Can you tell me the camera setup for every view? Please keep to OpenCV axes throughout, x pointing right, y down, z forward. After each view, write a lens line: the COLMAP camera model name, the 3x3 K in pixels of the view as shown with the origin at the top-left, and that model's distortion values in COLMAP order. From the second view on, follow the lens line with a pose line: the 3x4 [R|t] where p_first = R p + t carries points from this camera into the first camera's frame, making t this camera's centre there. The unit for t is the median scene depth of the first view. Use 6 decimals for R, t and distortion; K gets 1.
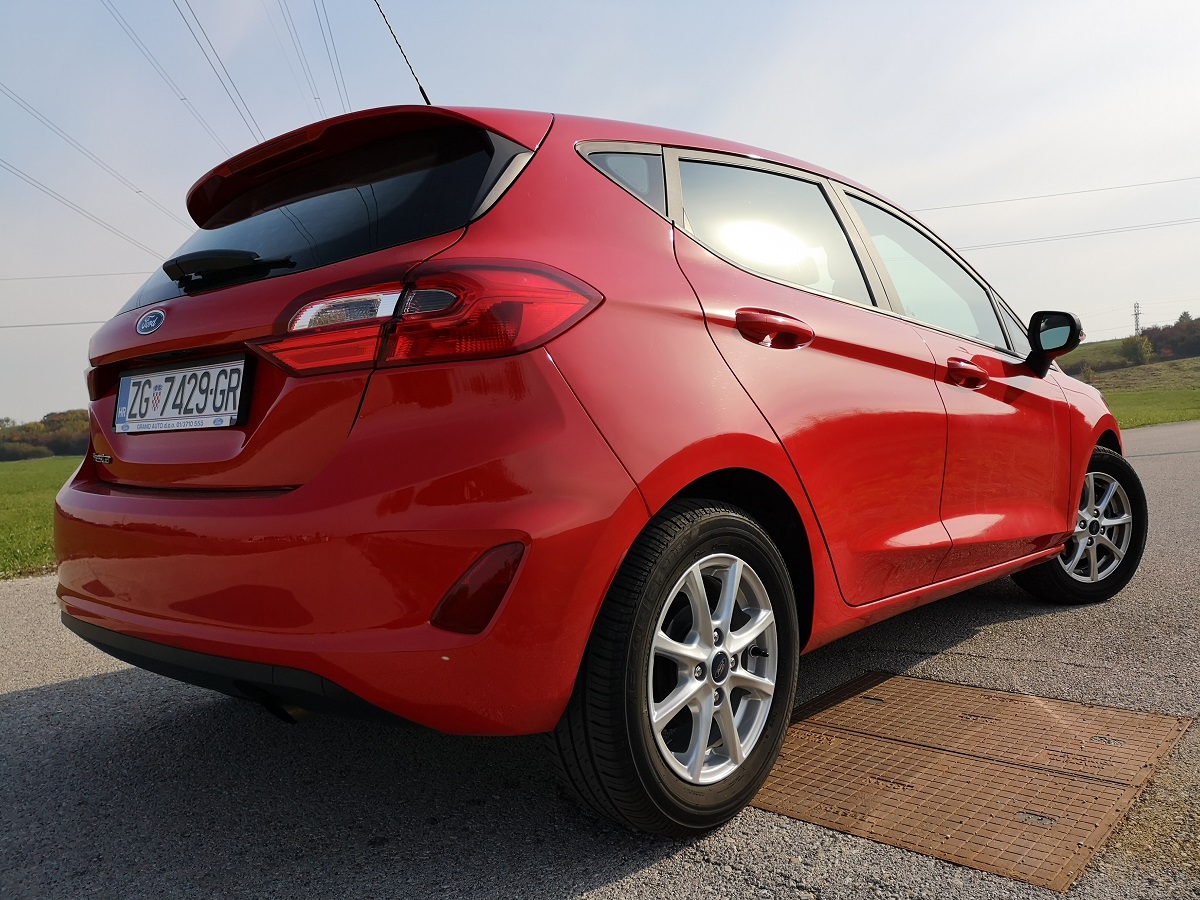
lens RADIAL K [[943.0, 0, 606.2], [0, 943.0, 446.8], [0, 0, 1]] dist [0.016919, -0.005287]
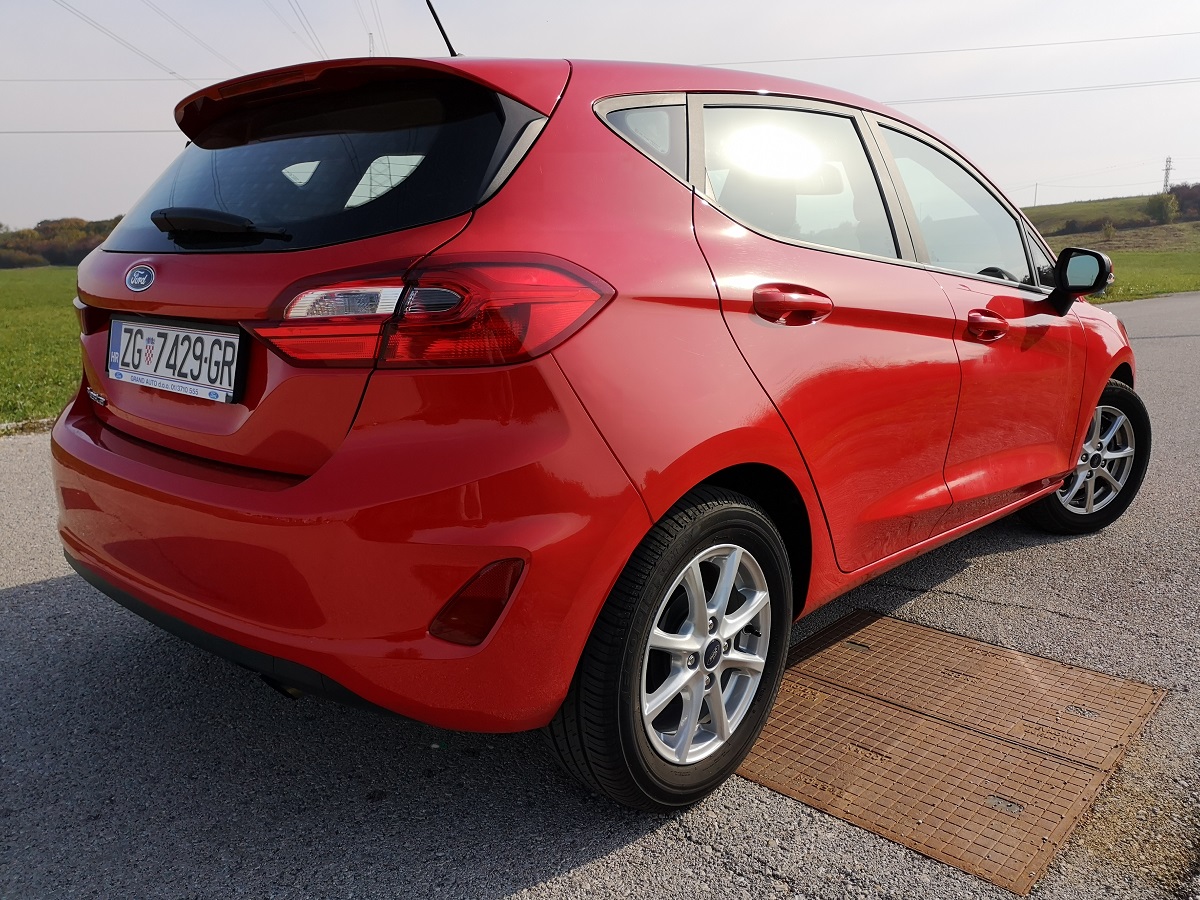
lens RADIAL K [[943.0, 0, 606.2], [0, 943.0, 446.8], [0, 0, 1]] dist [0.016919, -0.005287]
pose [[0.998984, 0.044972, 0.003040, -0.007372], [-0.044837, 0.984539, 0.169331, -0.149393], [0.004622, -0.169295, 0.985555, 0.033413]]
